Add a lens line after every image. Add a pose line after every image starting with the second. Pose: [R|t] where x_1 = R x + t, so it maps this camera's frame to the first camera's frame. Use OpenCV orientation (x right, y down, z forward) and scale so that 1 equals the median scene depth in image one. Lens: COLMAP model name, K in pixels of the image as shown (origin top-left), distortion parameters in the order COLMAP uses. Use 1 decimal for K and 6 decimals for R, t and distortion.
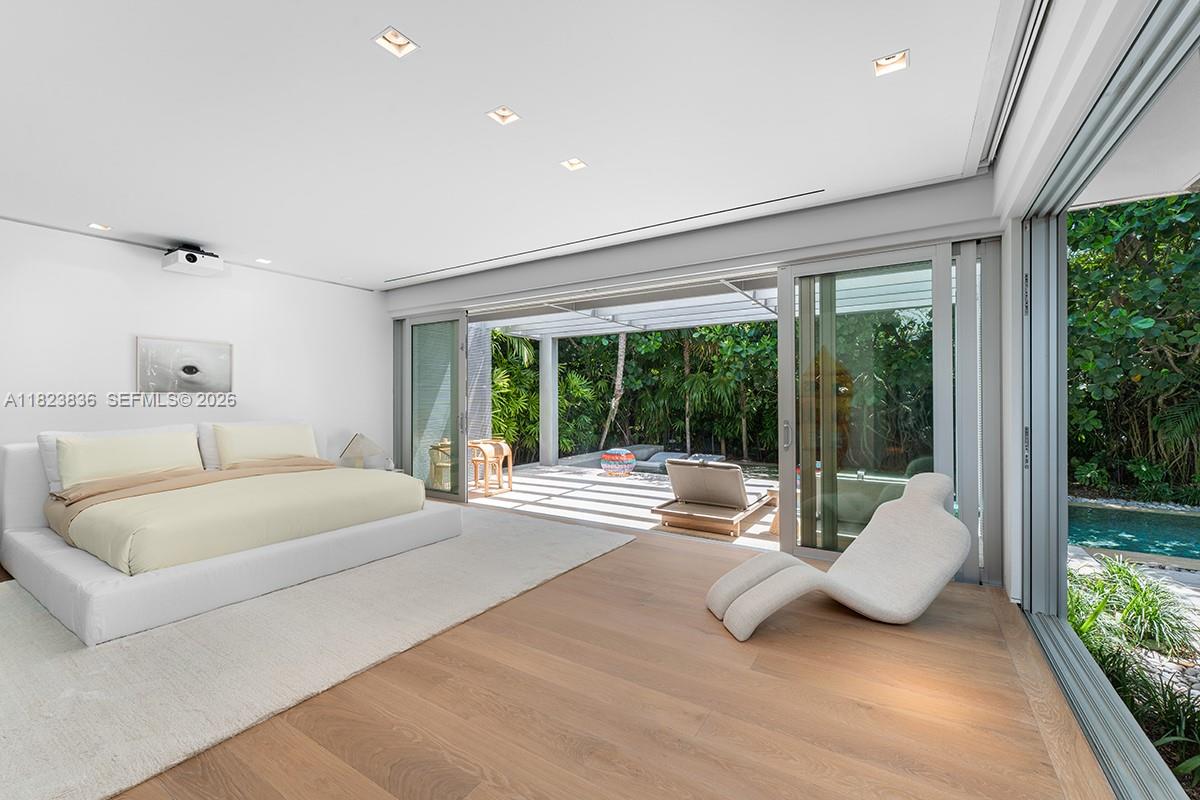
lens RADIAL K [[479.5, 0, 599.8], [0, 479.5, 397.9], [0, 0, 1]] dist [-0.000182, -0.000025]
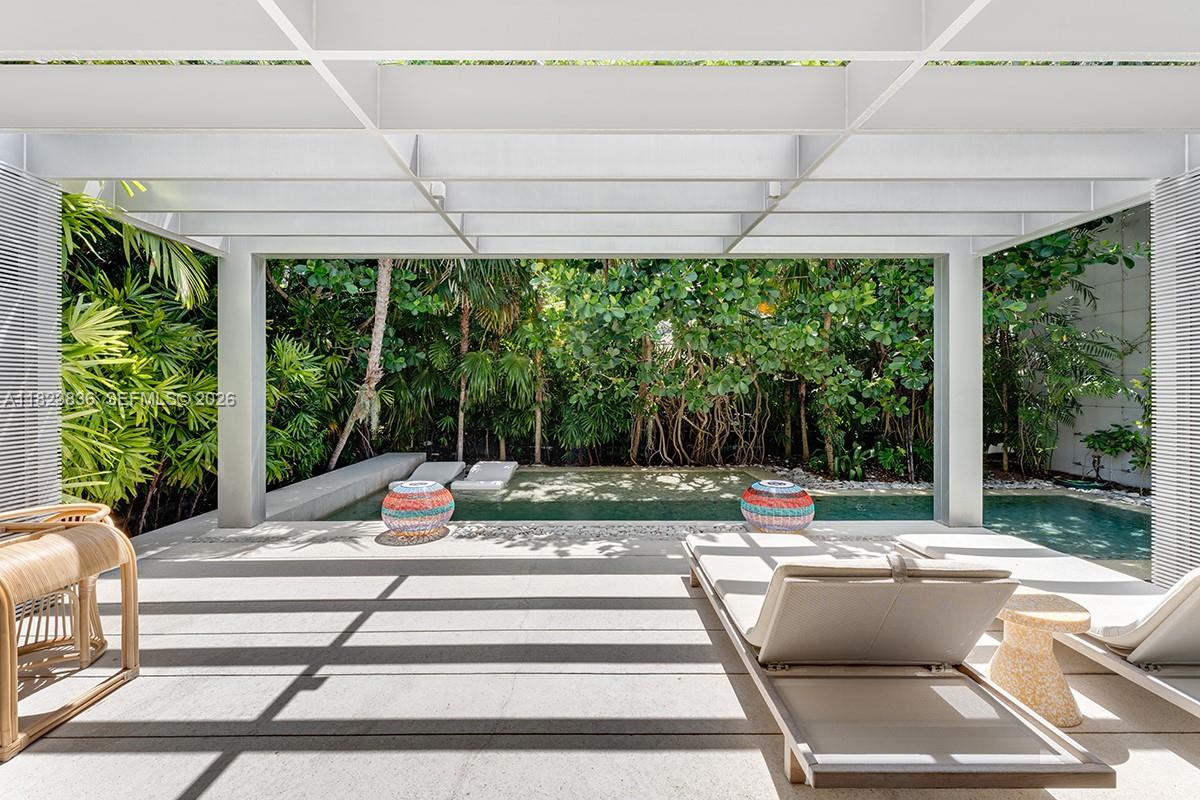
lens RADIAL K [[504.5, 0, 605.3], [0, 504.5, 384.5], [0, 0, 1]] dist [0.002658, 0.000308]
pose [[0.845225, 0.003759, 0.534397, -0.075916], [-0.000995, 0.999985, -0.005459, 0.005546], [-0.534409, 0.004082, 0.845216, 0.417785]]
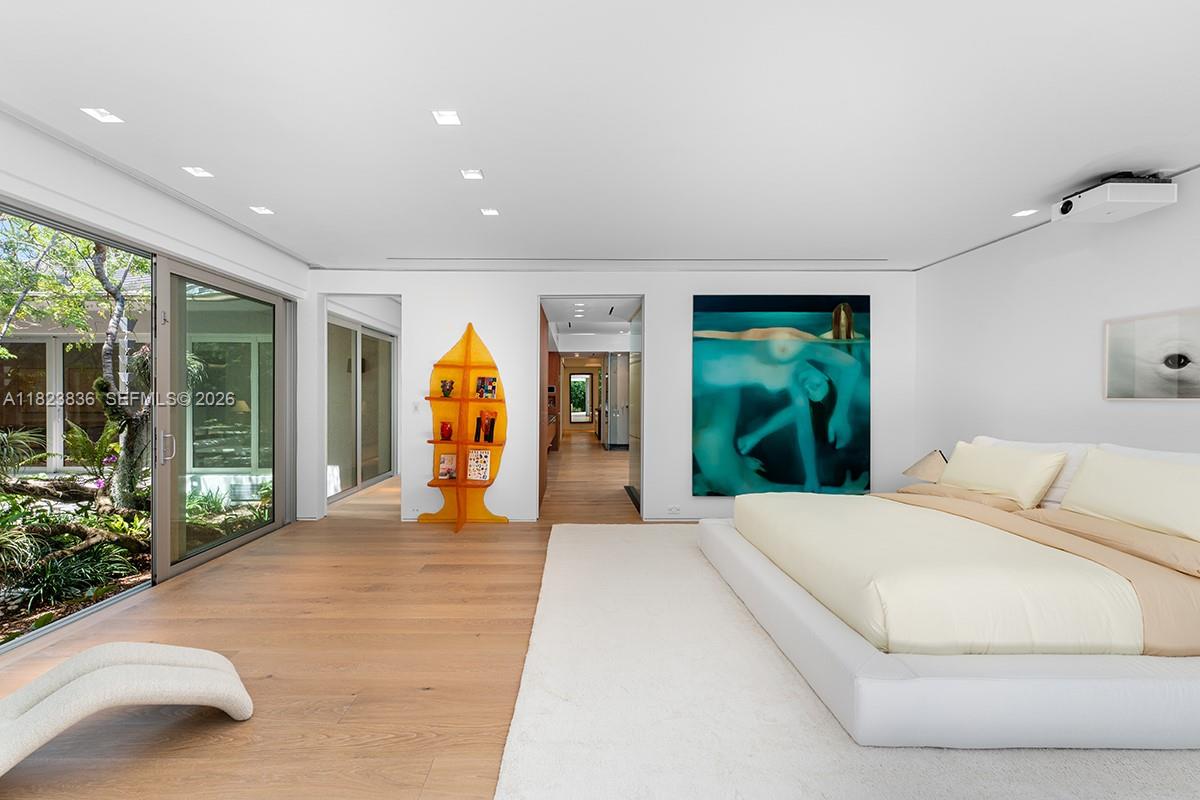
lens RADIAL K [[504.5, 0, 598.3], [0, 504.5, 398.7], [0, 0, 1]] dist [0.002658, 0.000308]
pose [[-0.835862, 0.000969, -0.548939, 0.060301], [-0.001597, 0.999990, 0.004198, -0.006027], [0.548937, 0.004386, -0.835852, 0.576943]]
